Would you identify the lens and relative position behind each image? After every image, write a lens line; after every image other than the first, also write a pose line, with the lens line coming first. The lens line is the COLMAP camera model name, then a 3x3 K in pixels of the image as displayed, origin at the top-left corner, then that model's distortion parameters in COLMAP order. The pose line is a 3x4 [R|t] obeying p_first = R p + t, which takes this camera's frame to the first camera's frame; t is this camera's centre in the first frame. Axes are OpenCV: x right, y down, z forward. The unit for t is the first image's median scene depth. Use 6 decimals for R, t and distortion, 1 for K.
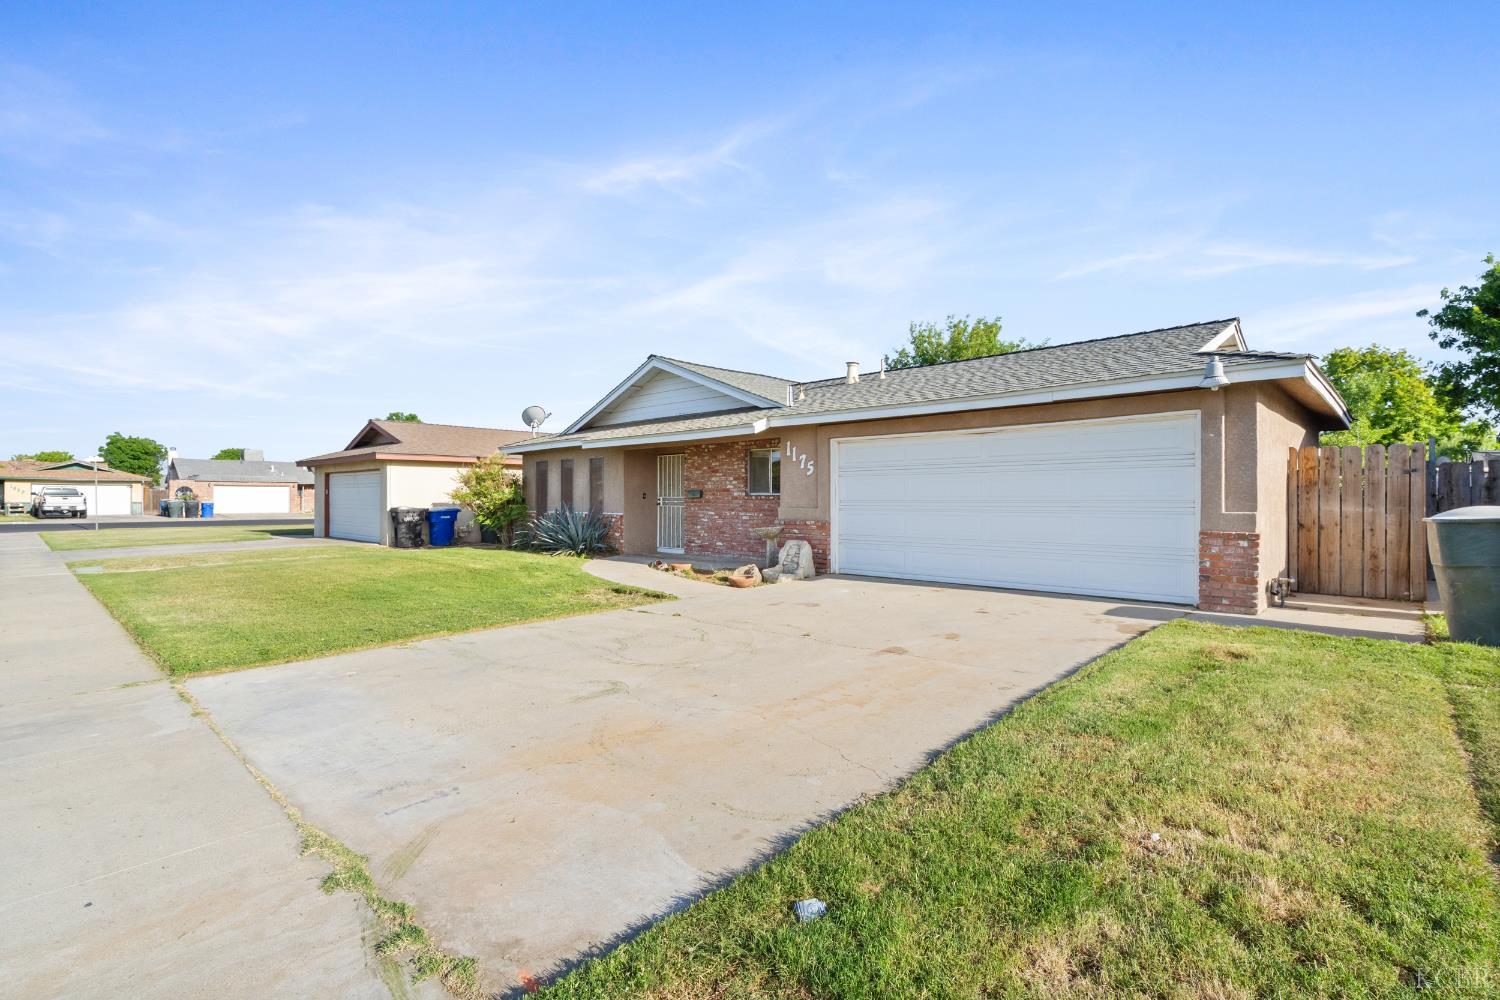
lens RADIAL K [[687.2, 0, 748.2], [0, 687.2, 496.7], [0, 0, 1]] dist [0.000265, -0.000033]
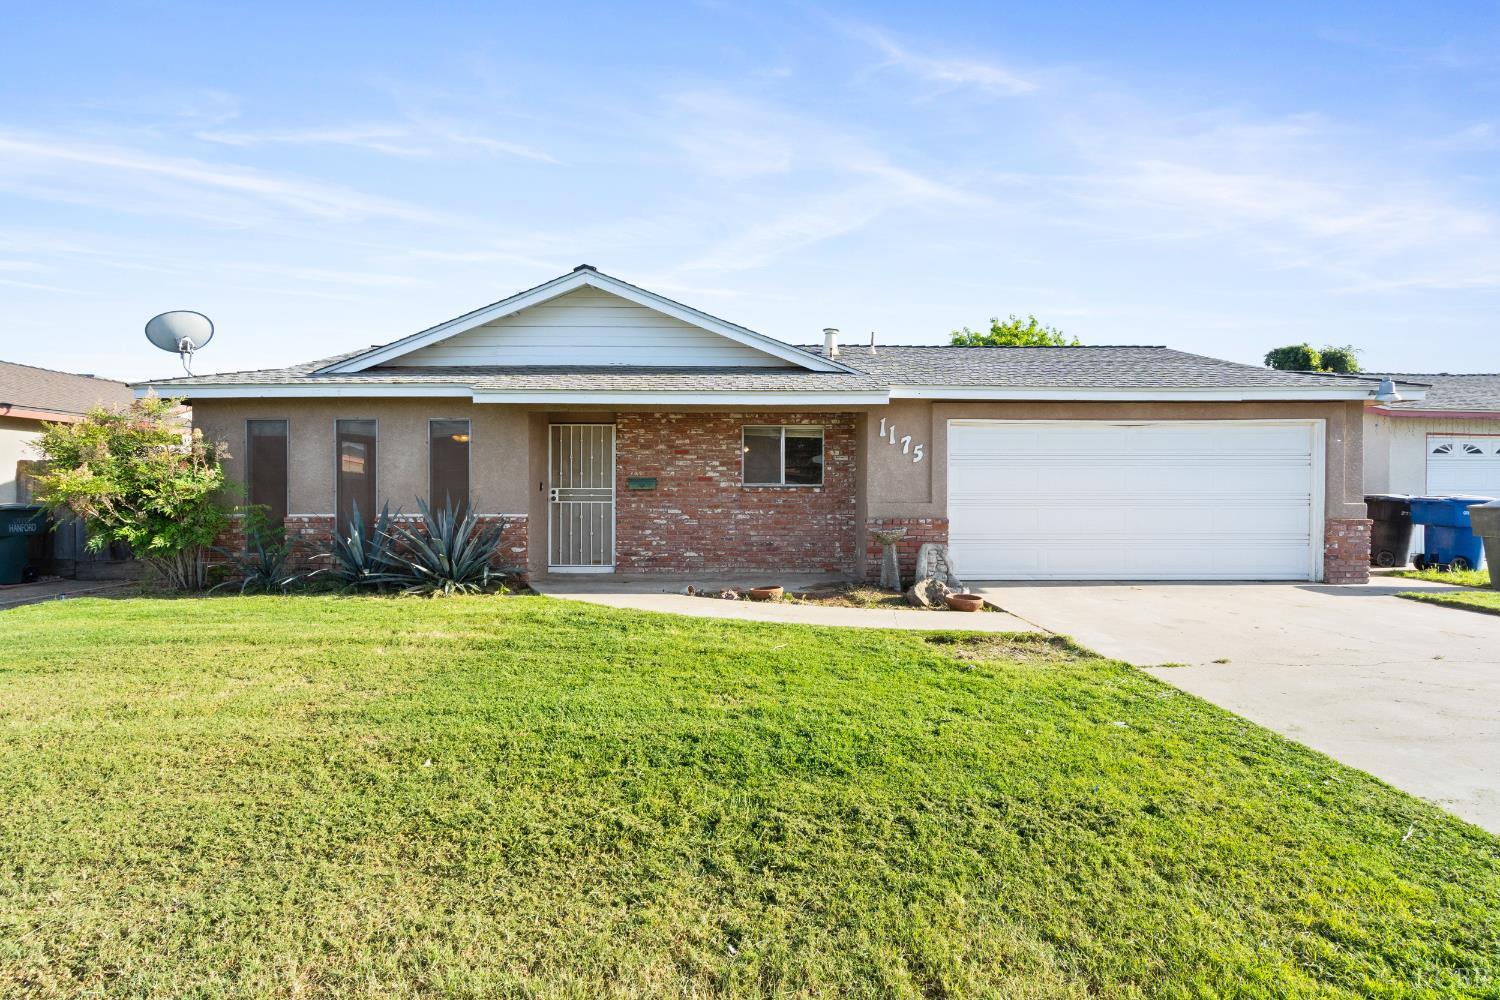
lens RADIAL K [[687.2, 0, 750.8], [0, 687.2, 503.8], [0, 0, 1]] dist [0.000265, -0.000033]
pose [[0.717263, -0.011774, 0.696703, -0.503206], [-0.004073, 0.999769, 0.021089, 0.000754], [-0.696790, -0.017964, 0.717050, 0.458207]]
